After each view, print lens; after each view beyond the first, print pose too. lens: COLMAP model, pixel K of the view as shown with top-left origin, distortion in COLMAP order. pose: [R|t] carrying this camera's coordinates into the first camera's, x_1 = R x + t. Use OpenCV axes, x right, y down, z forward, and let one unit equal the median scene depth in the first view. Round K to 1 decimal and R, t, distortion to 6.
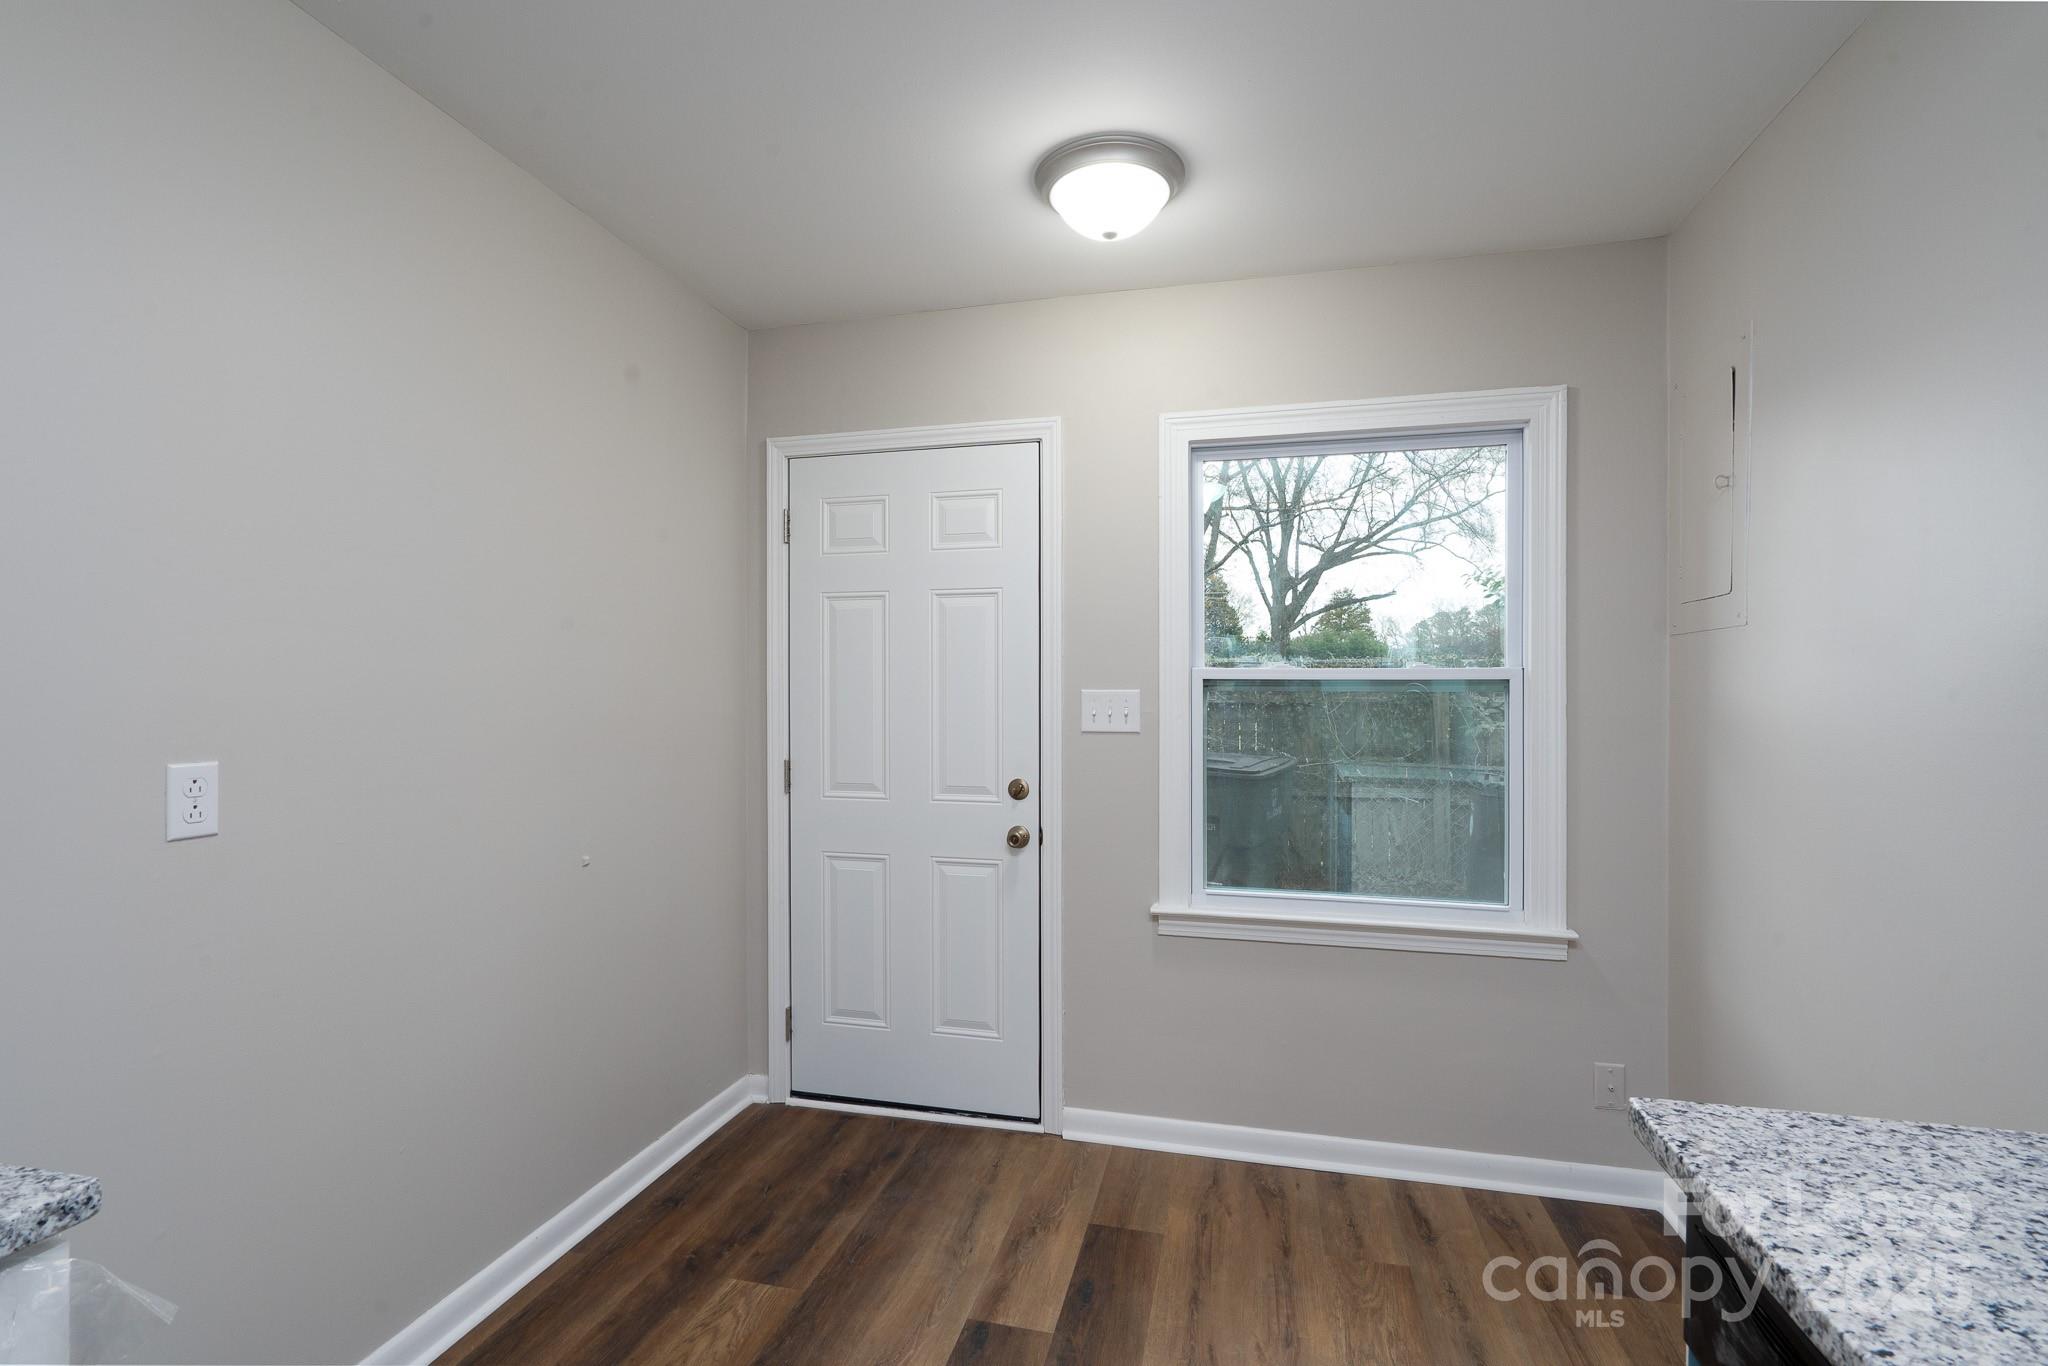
lens RADIAL K [[904.7, 0, 1020.3], [0, 904.7, 691.2], [0, 0, 1]] dist [-0.003004, -0.000245]
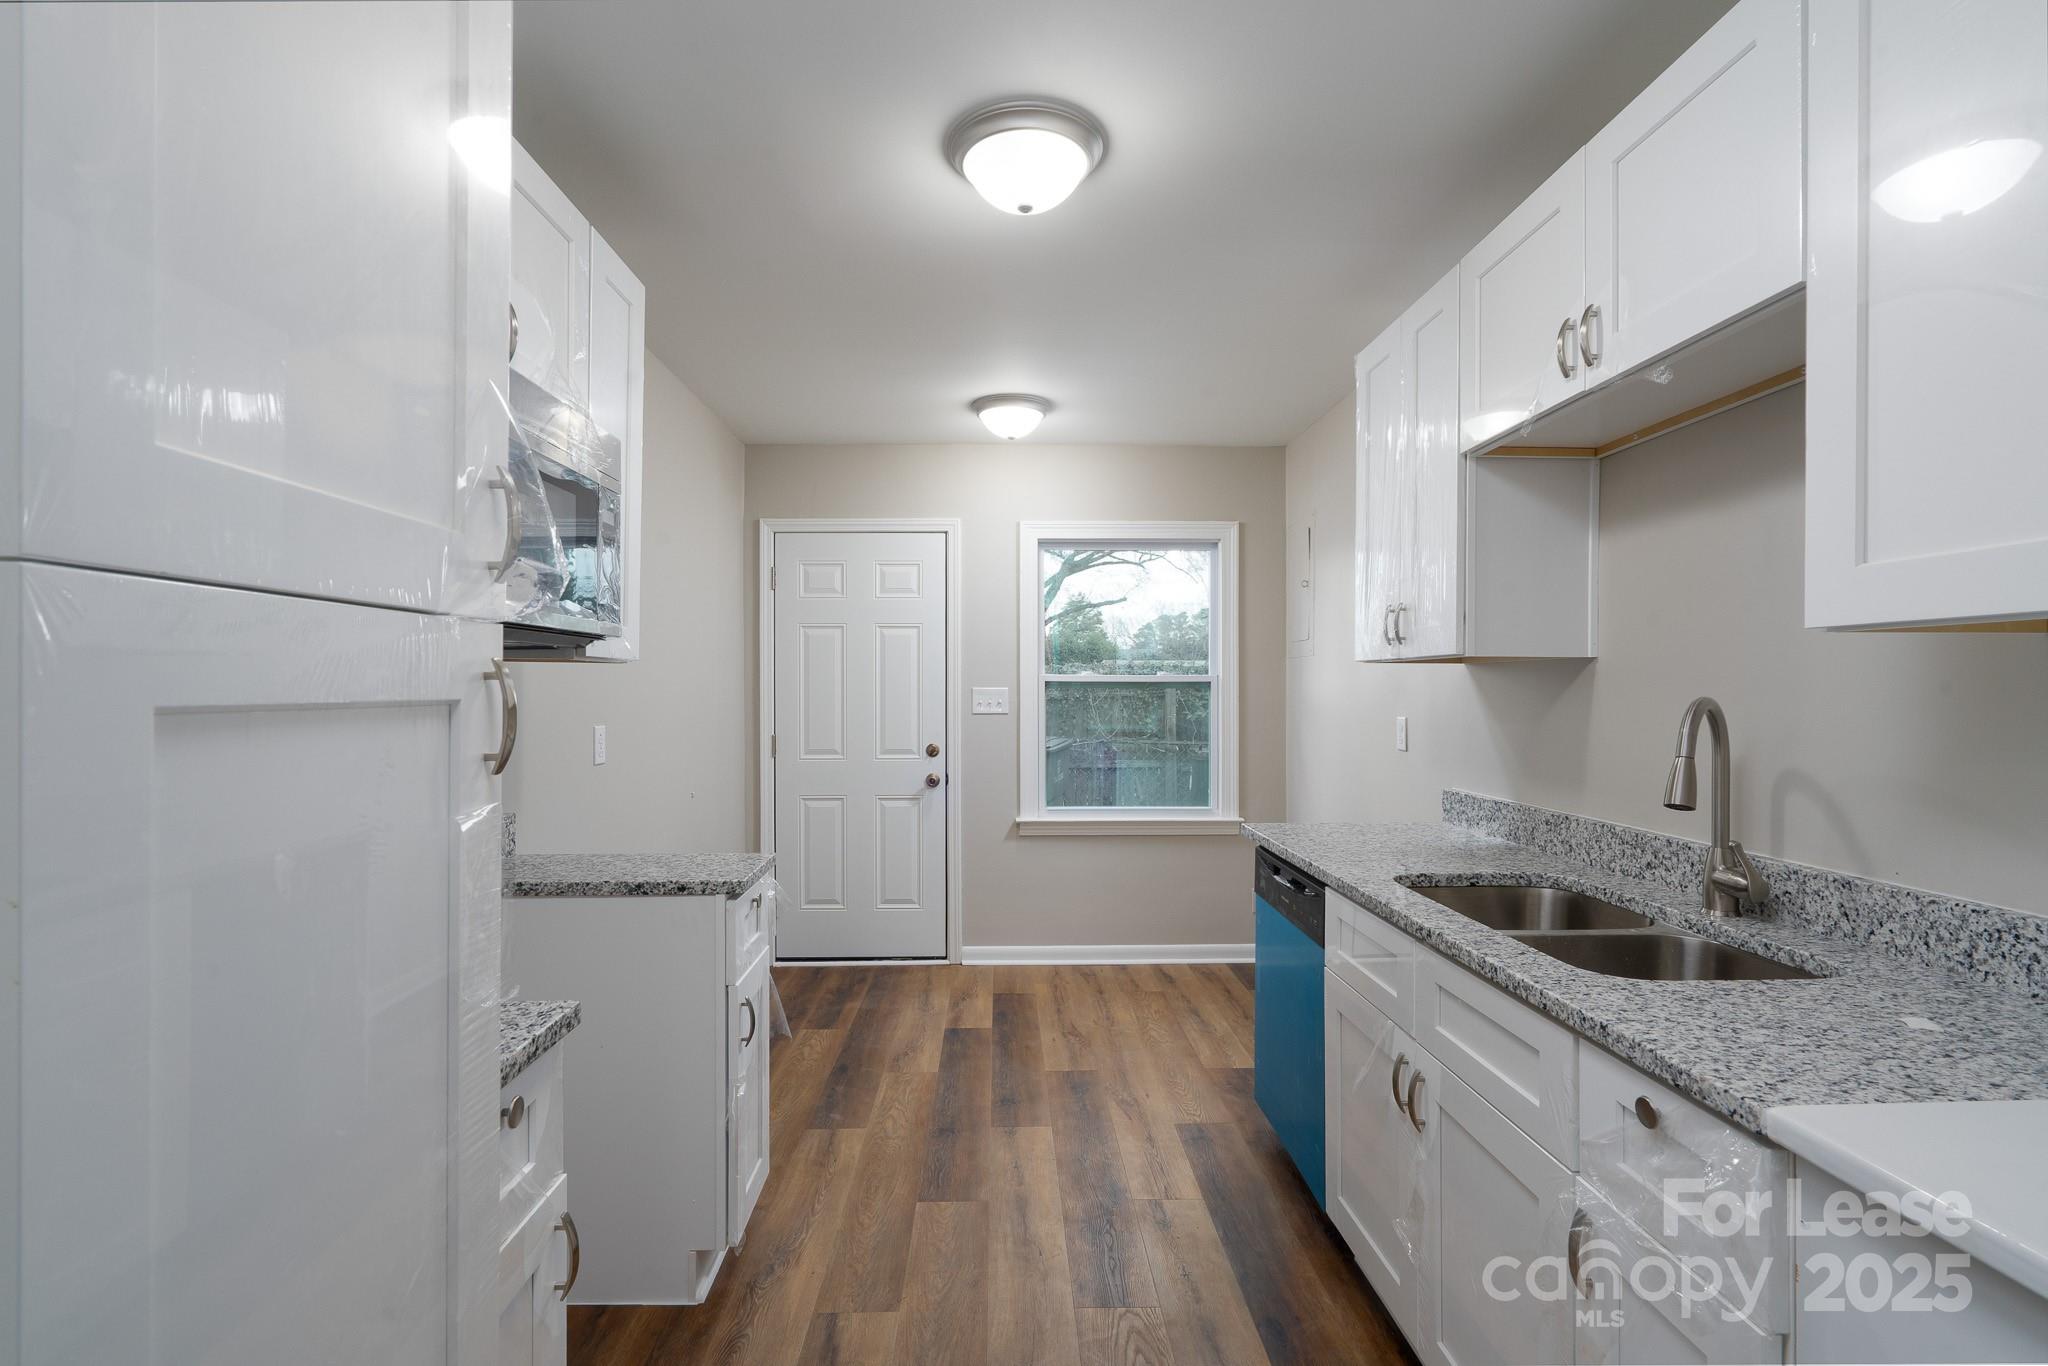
lens RADIAL K [[904.7, 0, 1020.3], [0, 904.7, 691.2], [0, 0, 1]] dist [-0.003004, -0.000245]
pose [[0.961478, -0.001553, 0.274876, -0.295549], [0.000871, 0.999996, 0.002603, 0.000281], [-0.274879, -0.002264, 0.961476, -0.580468]]
